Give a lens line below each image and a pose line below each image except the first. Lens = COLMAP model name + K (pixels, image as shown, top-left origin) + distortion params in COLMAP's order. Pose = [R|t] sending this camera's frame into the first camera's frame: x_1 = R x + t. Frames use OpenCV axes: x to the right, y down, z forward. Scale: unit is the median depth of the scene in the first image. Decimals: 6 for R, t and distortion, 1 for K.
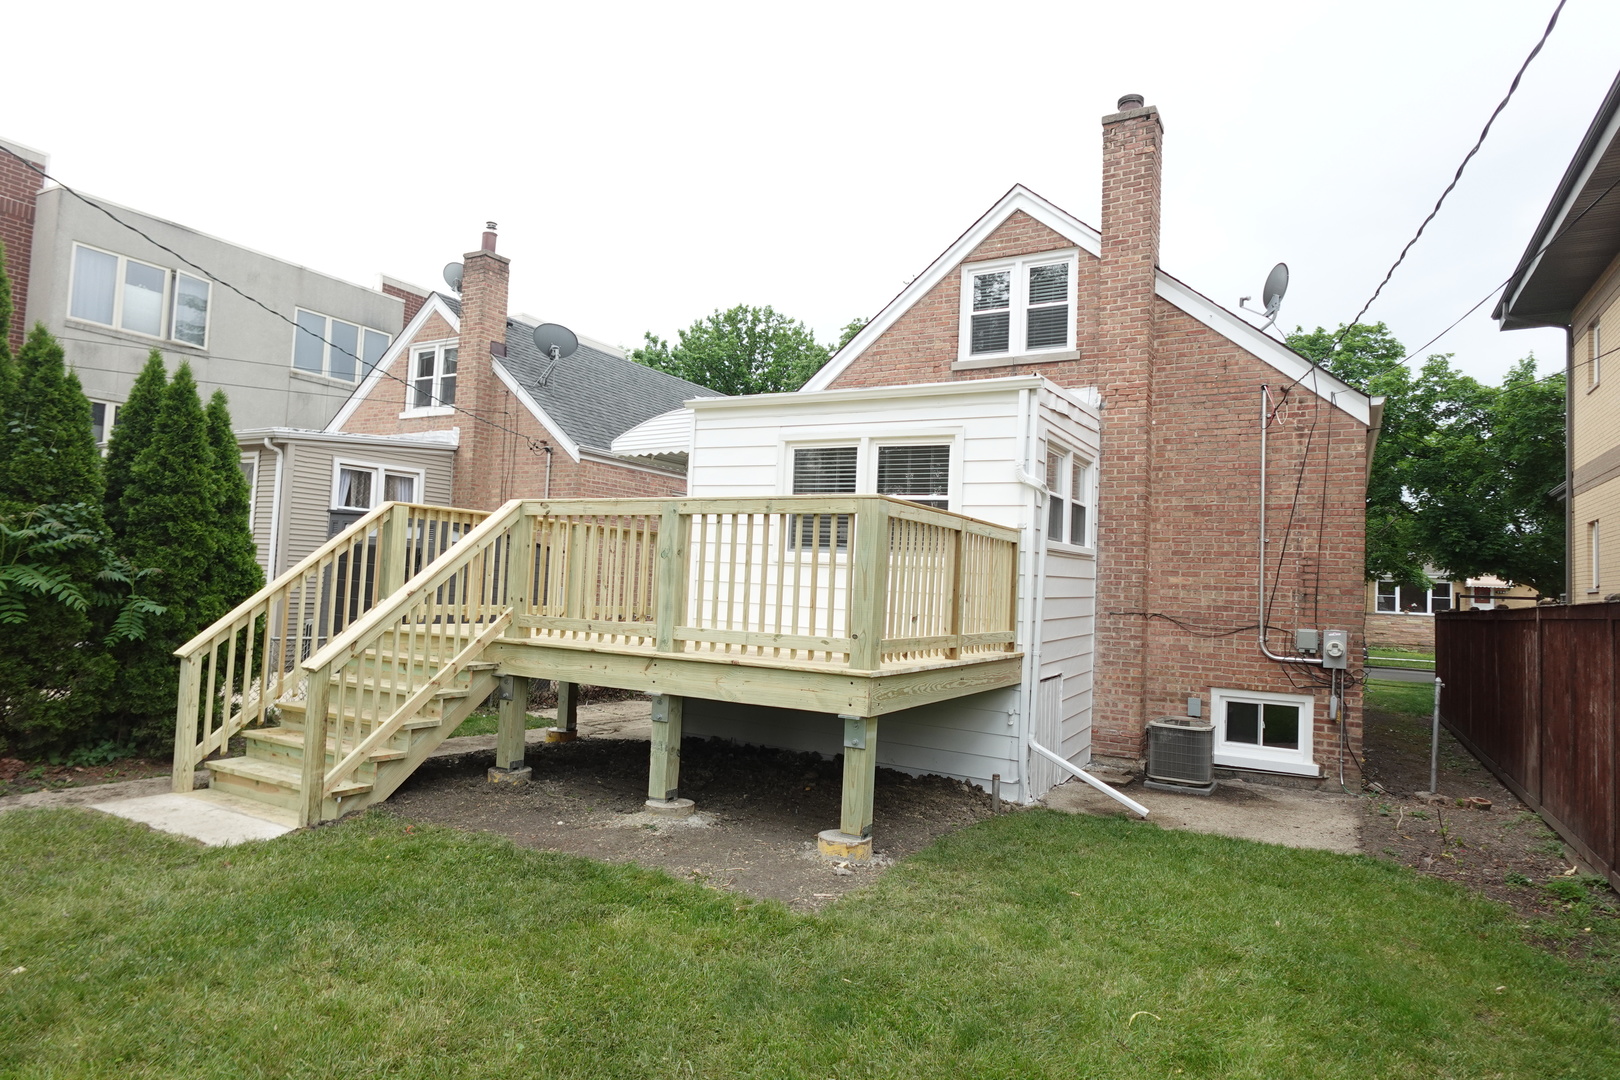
lens RADIAL K [[885.6, 0, 811.2], [0, 885.6, 561.8], [0, 0, 1]] dist [-0.002675, -0.000053]
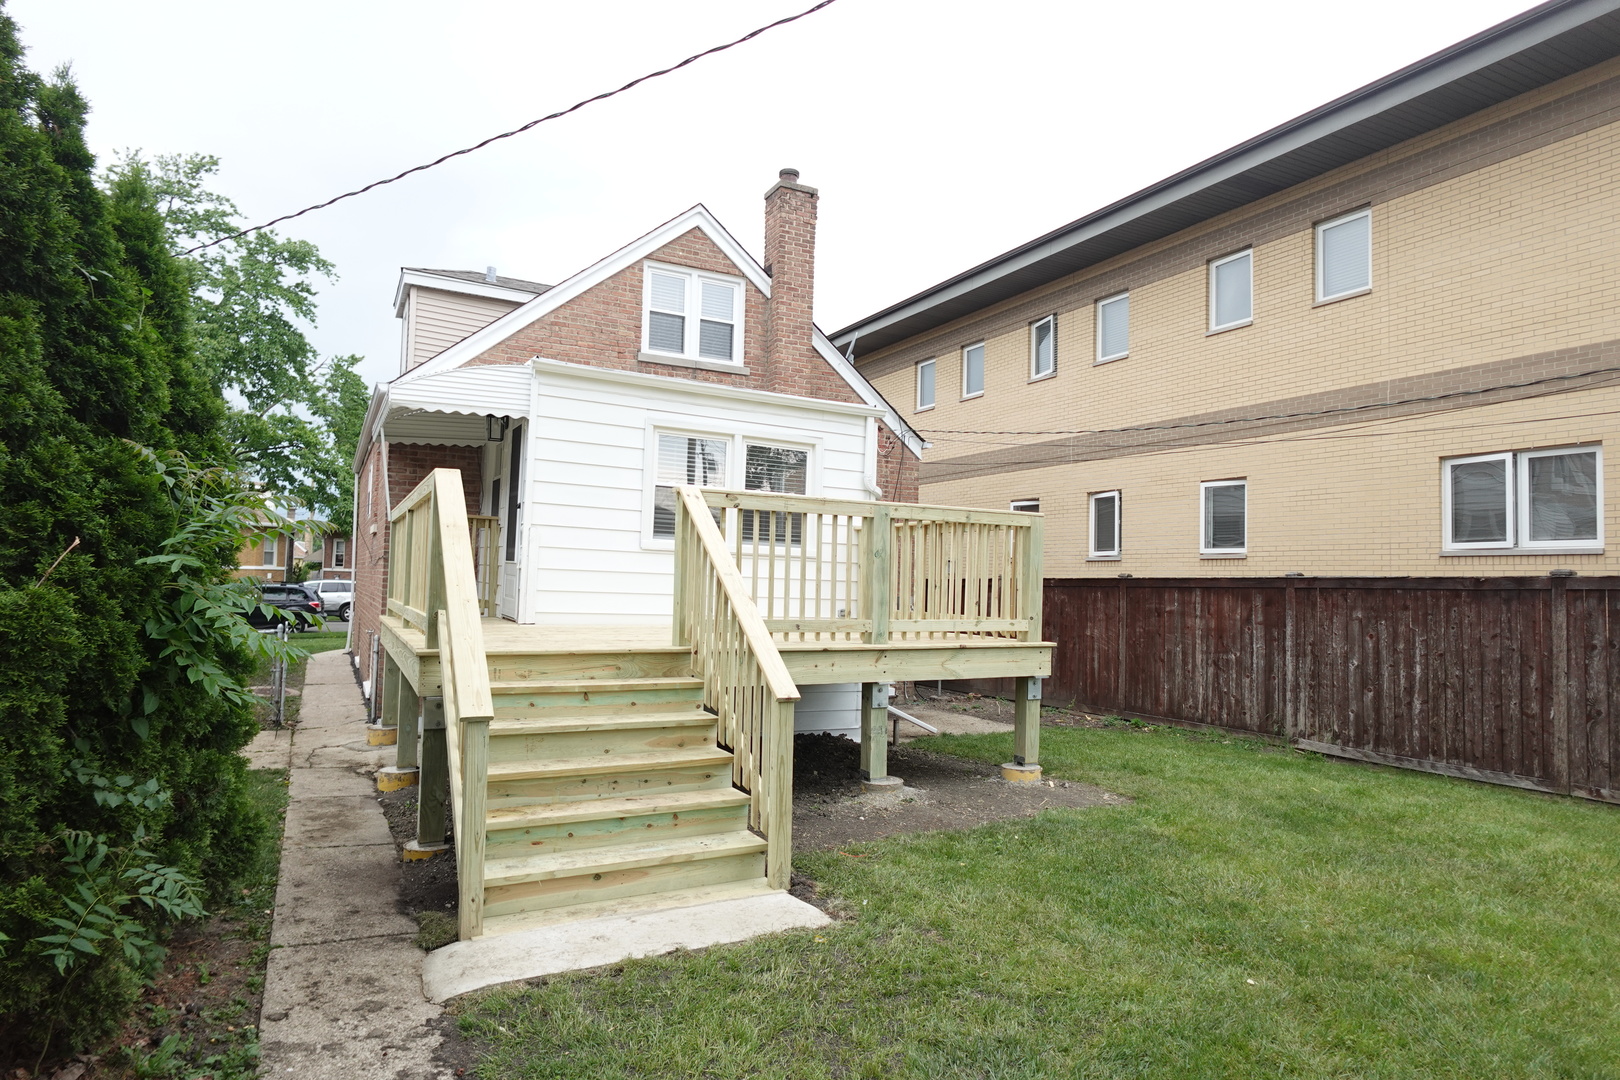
lens RADIAL K [[916.8, 0, 813.2], [0, 916.8, 541.4], [0, 0, 1]] dist [-0.008686, 0.009694]
pose [[0.543786, 0.009073, 0.839175, -0.688774], [-0.022451, 0.999741, 0.003740, -0.015989], [-0.838924, -0.020874, 0.543849, 0.274071]]
